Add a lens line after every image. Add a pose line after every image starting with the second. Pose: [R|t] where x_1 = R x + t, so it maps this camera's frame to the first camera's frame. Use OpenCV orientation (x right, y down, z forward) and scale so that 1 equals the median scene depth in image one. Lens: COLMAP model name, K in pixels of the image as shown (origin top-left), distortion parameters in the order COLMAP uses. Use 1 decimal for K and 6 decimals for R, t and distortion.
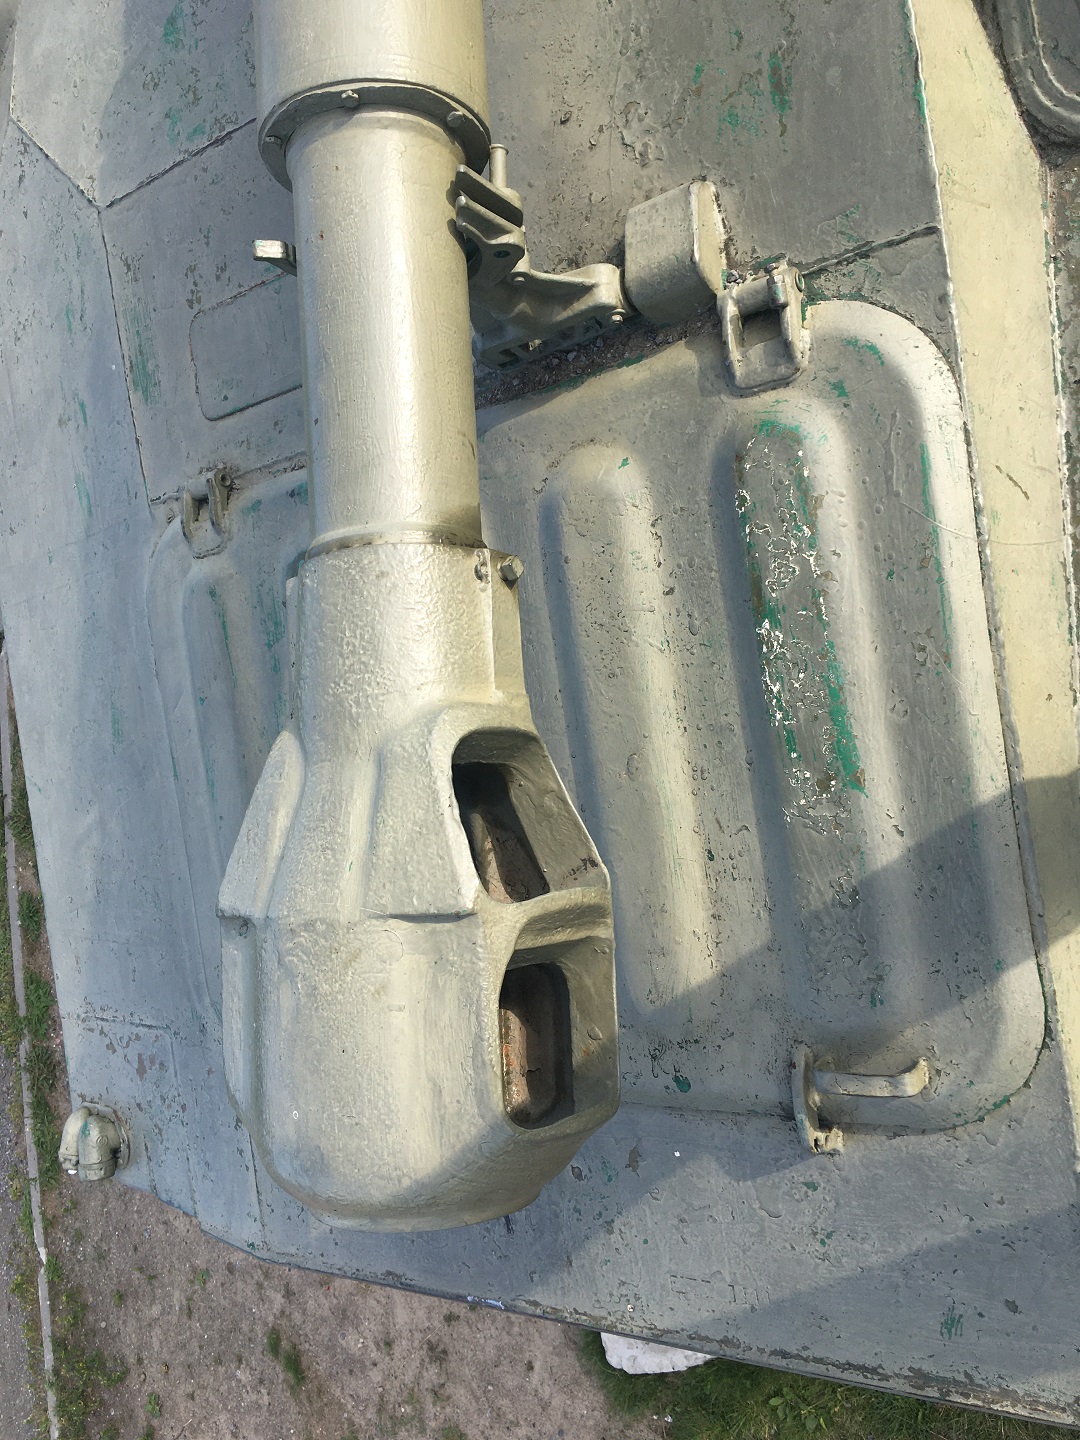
lens RADIAL K [[1231.8, 0, 539.3], [0, 1231.8, 724.5], [0, 0, 1]] dist [0.079579, -0.119976]
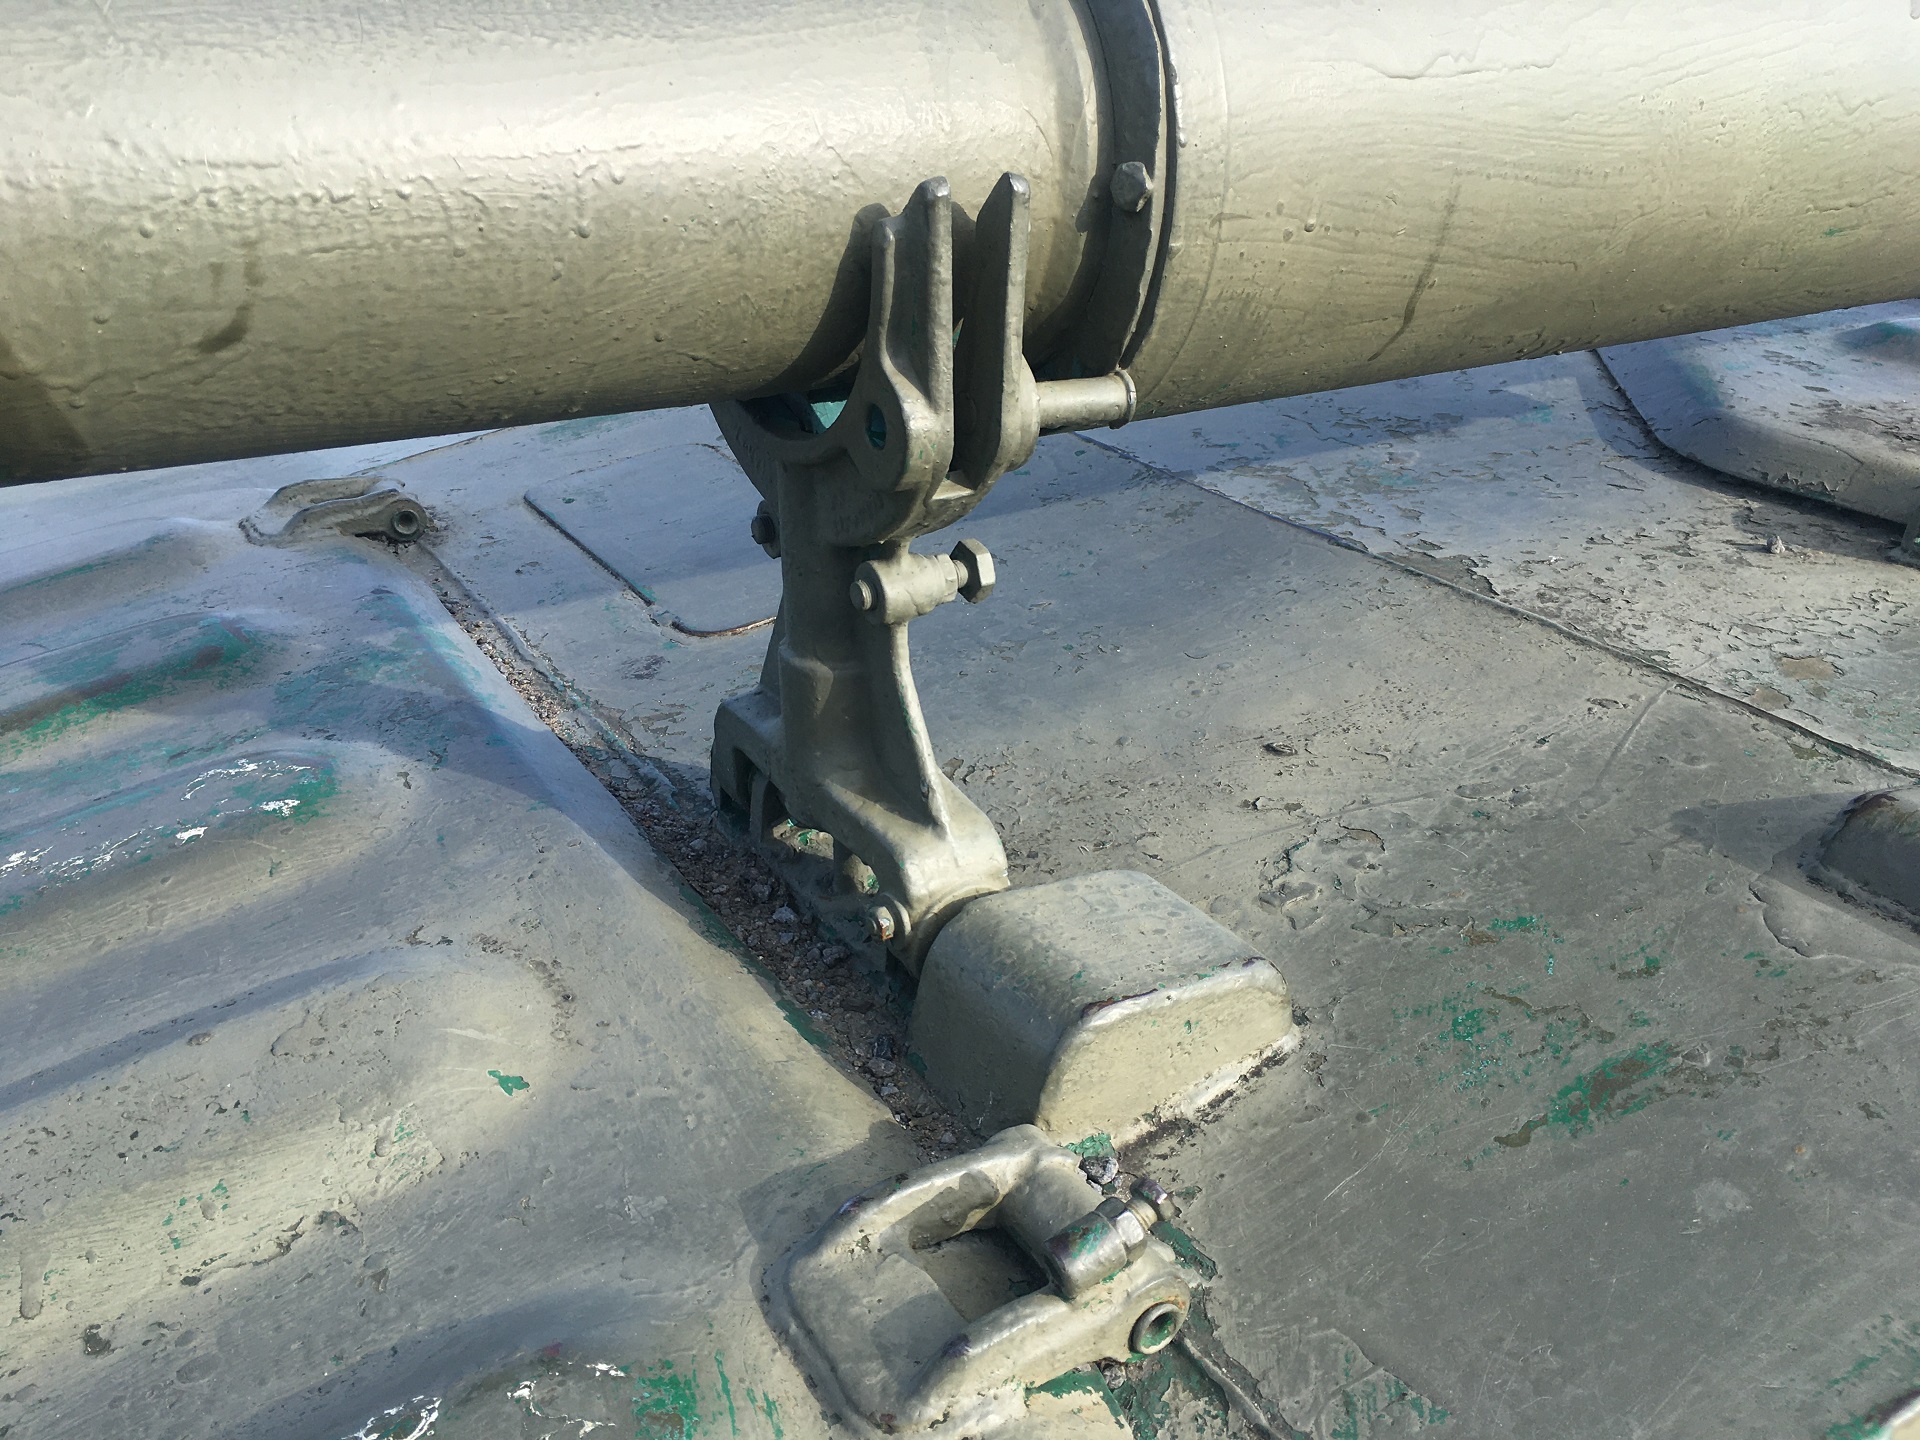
lens RADIAL K [[1642.4, 0, 958.1], [0, 1642.4, 717.3], [0, 0, 1]] dist [0.079579, -0.119976]
pose [[0.356089, 0.844744, -0.399511, 0.217083], [-0.906956, 0.209483, -0.365441, -0.185684], [-0.225013, 0.492468, 0.840740, 0.568081]]
